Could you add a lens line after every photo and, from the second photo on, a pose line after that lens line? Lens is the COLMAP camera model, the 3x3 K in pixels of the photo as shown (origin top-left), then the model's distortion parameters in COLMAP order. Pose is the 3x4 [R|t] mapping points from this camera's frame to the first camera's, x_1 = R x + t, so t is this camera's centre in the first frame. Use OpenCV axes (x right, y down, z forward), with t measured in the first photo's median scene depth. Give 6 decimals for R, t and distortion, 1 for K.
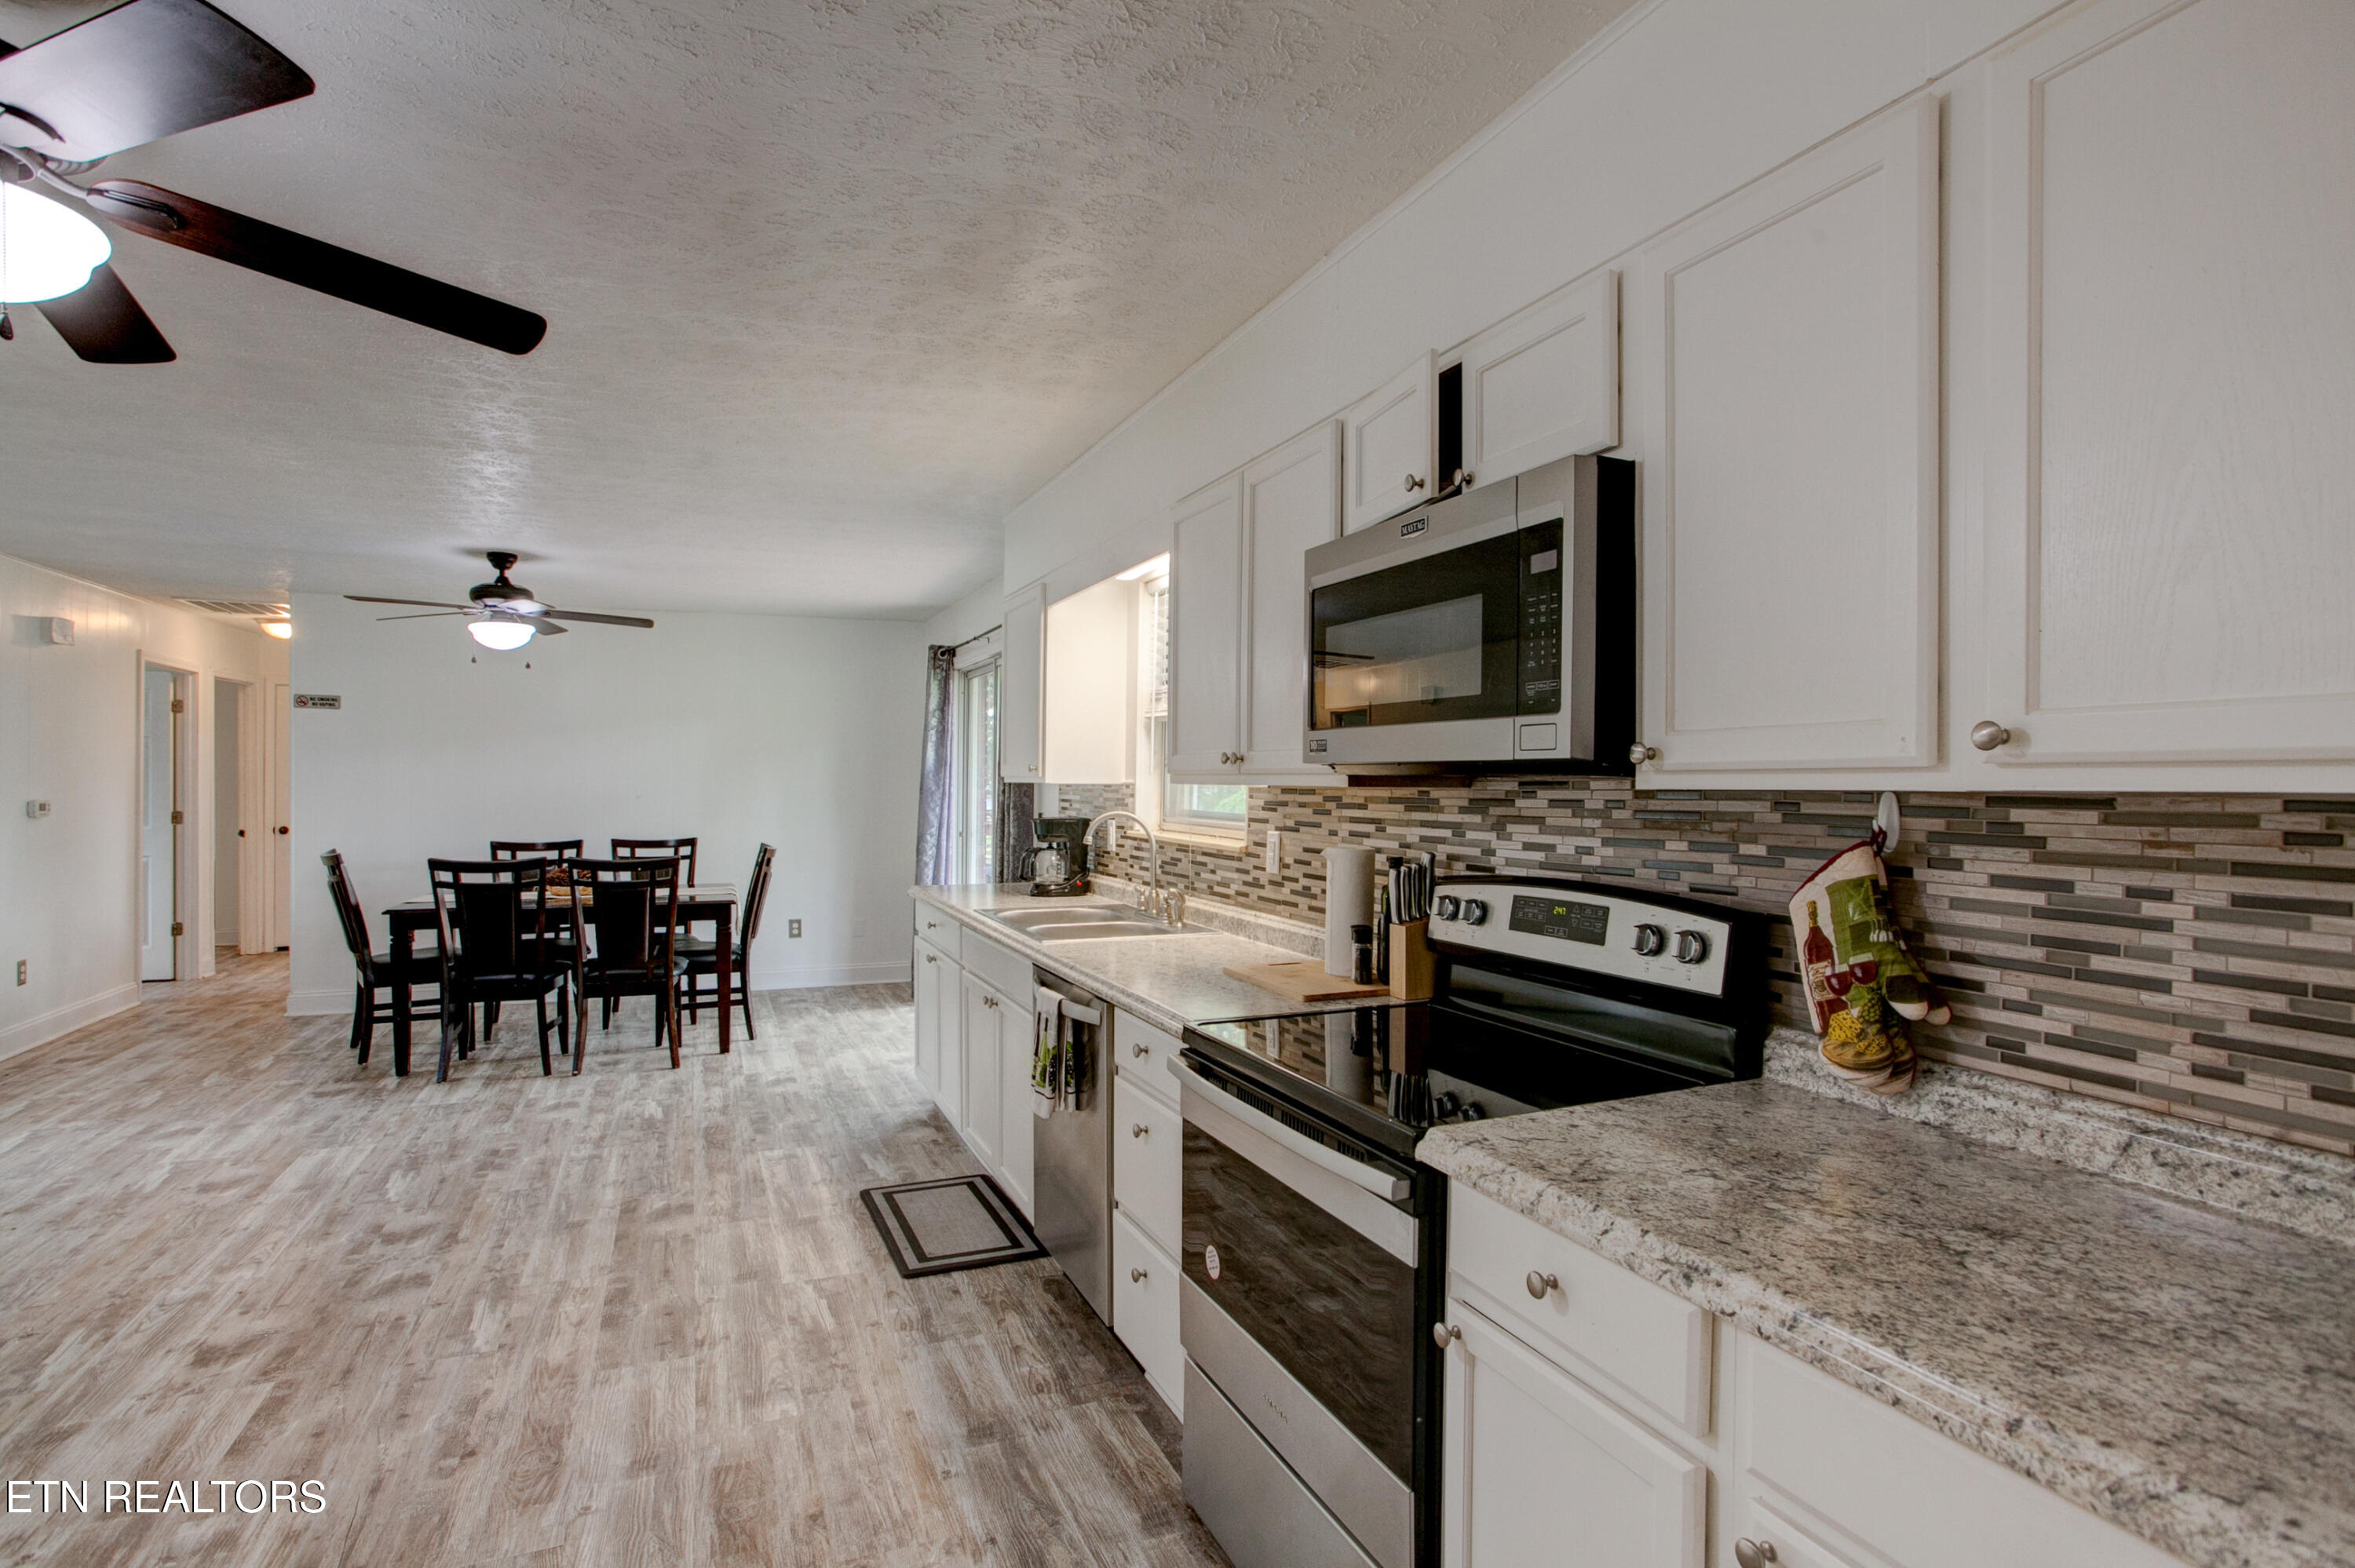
lens RADIAL K [[1190.5, 0, 1183.4], [0, 1190.5, 796.7], [0, 0, 1]] dist [-0.041179, 0.023749]
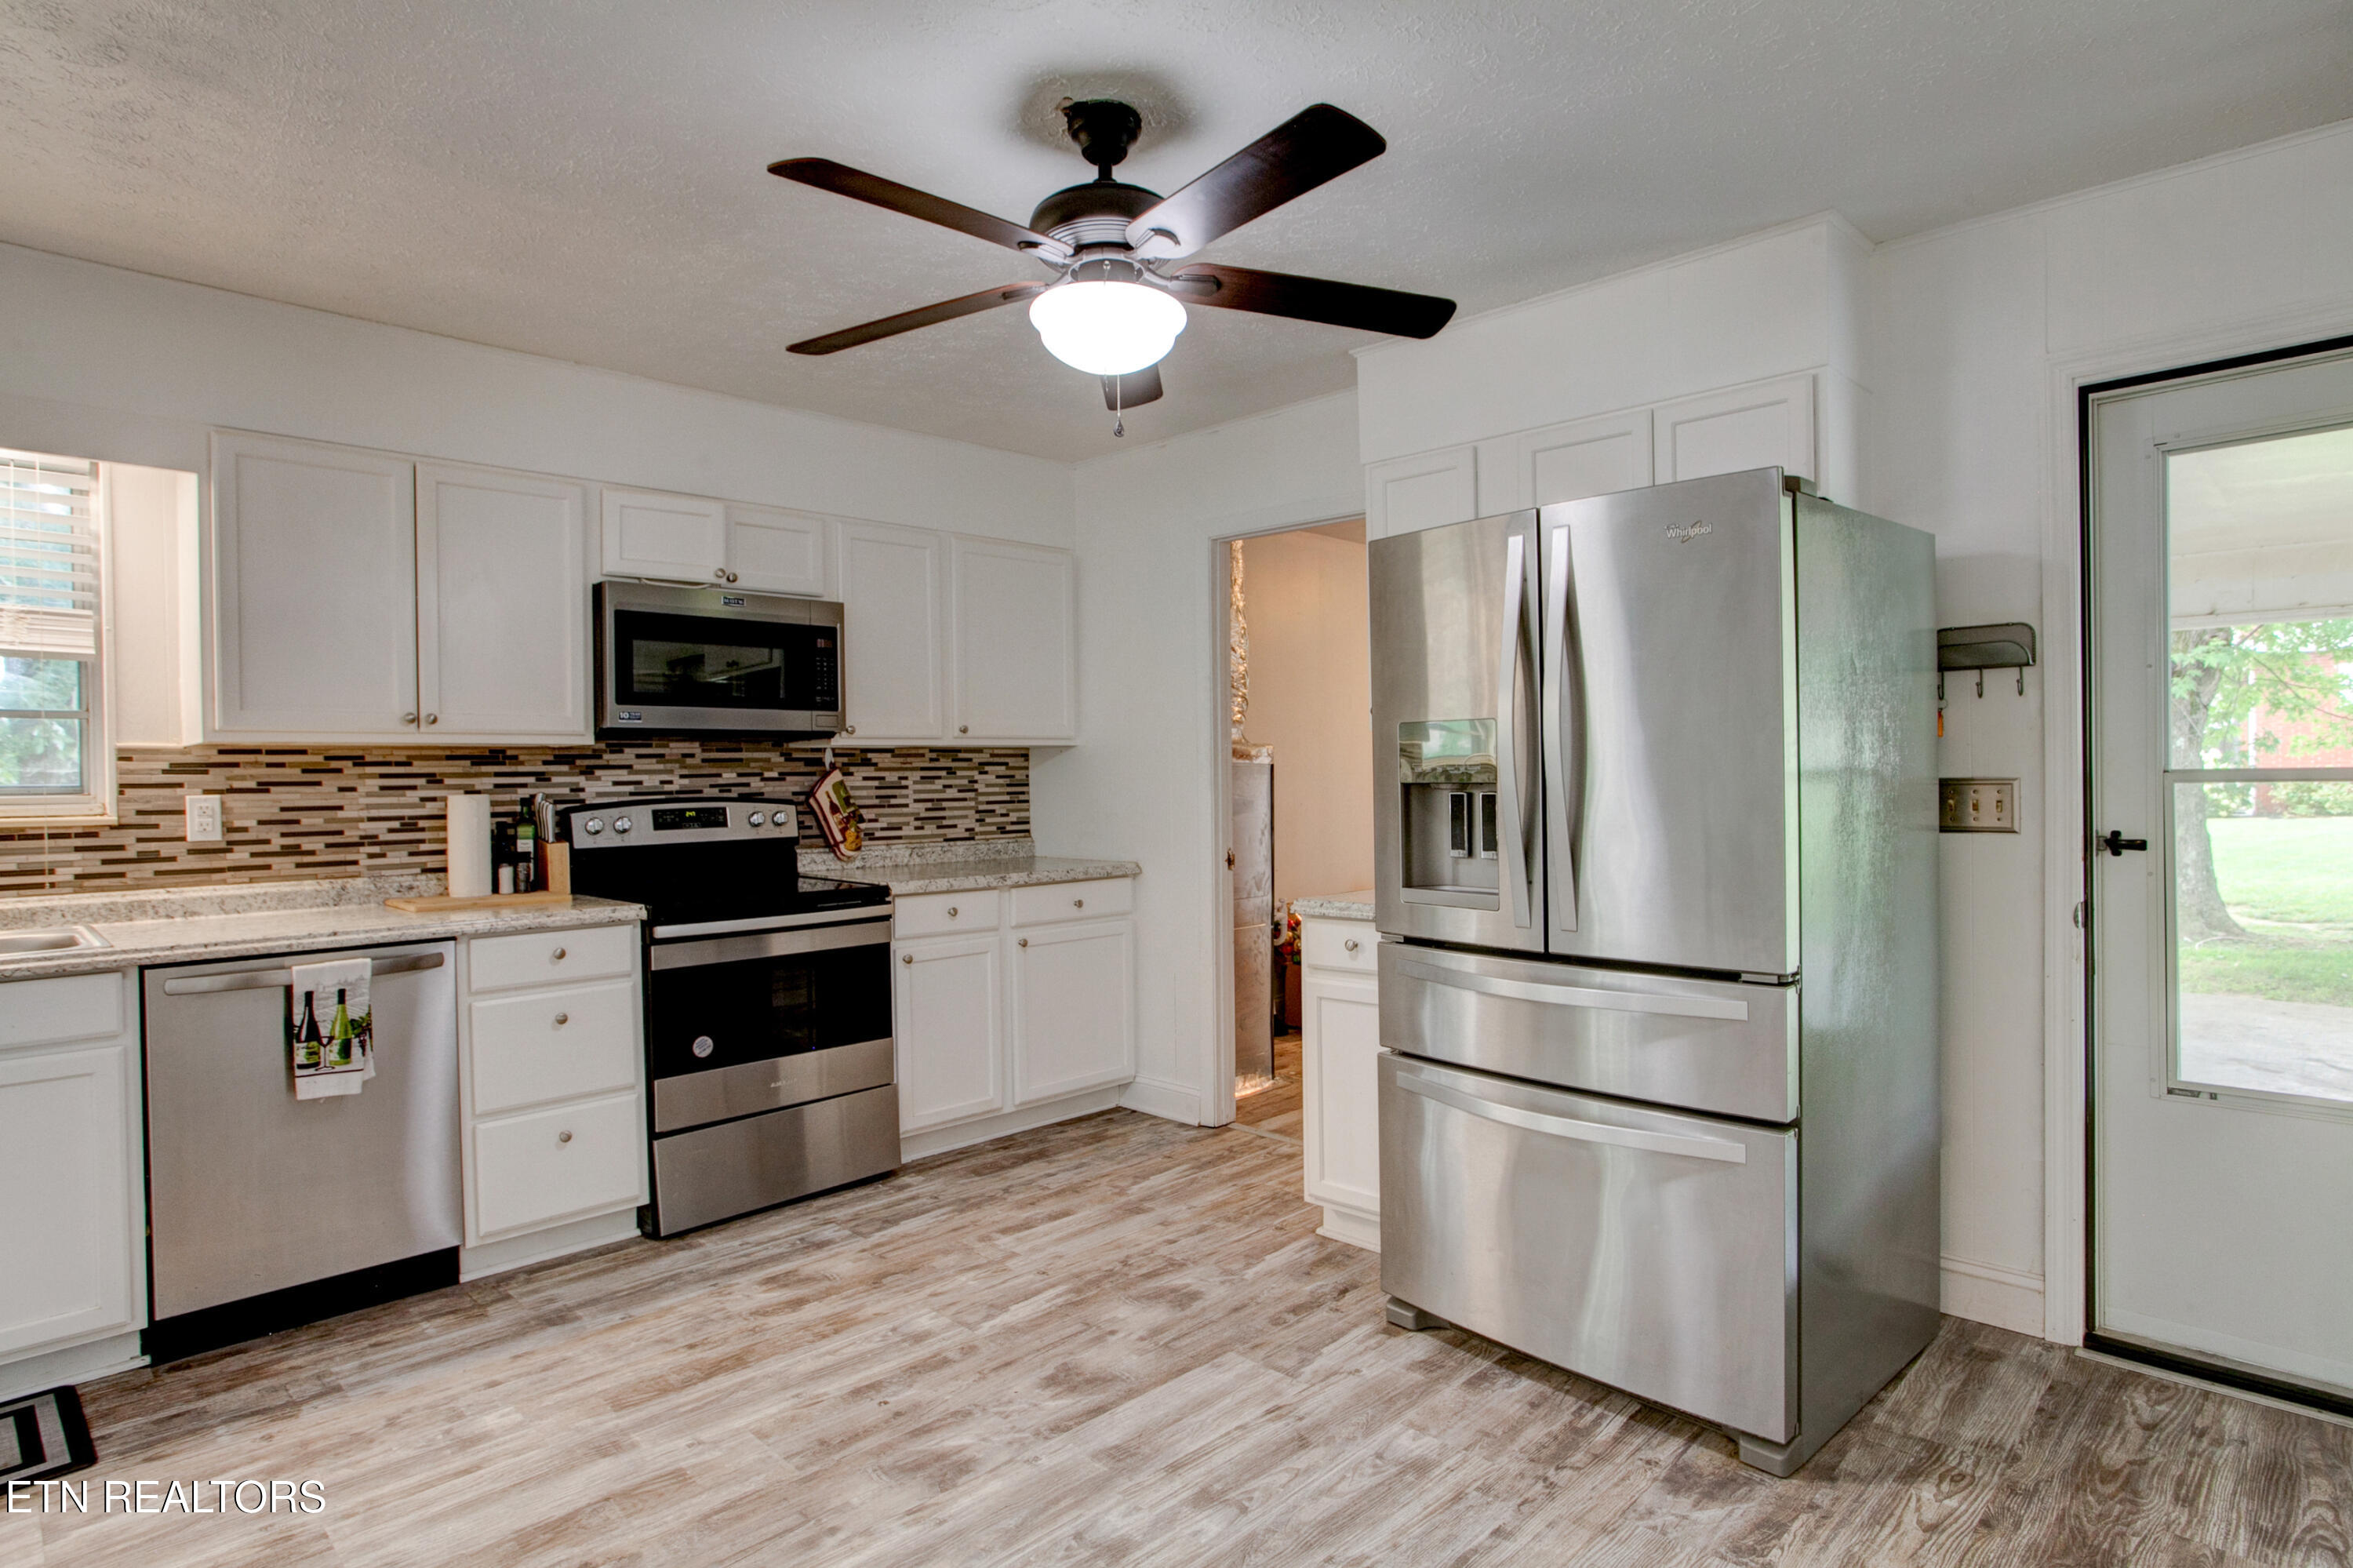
lens RADIAL K [[1234.4, 0, 1173.9], [0, 1234.4, 791.6], [0, 0, 1]] dist [-0.046749, 0.023632]
pose [[-0.390756, -0.012393, 0.920411, -1.102481], [0.025149, 0.999392, 0.024134, 0.023136], [-0.920150, 0.032578, -0.390207, 0.684322]]
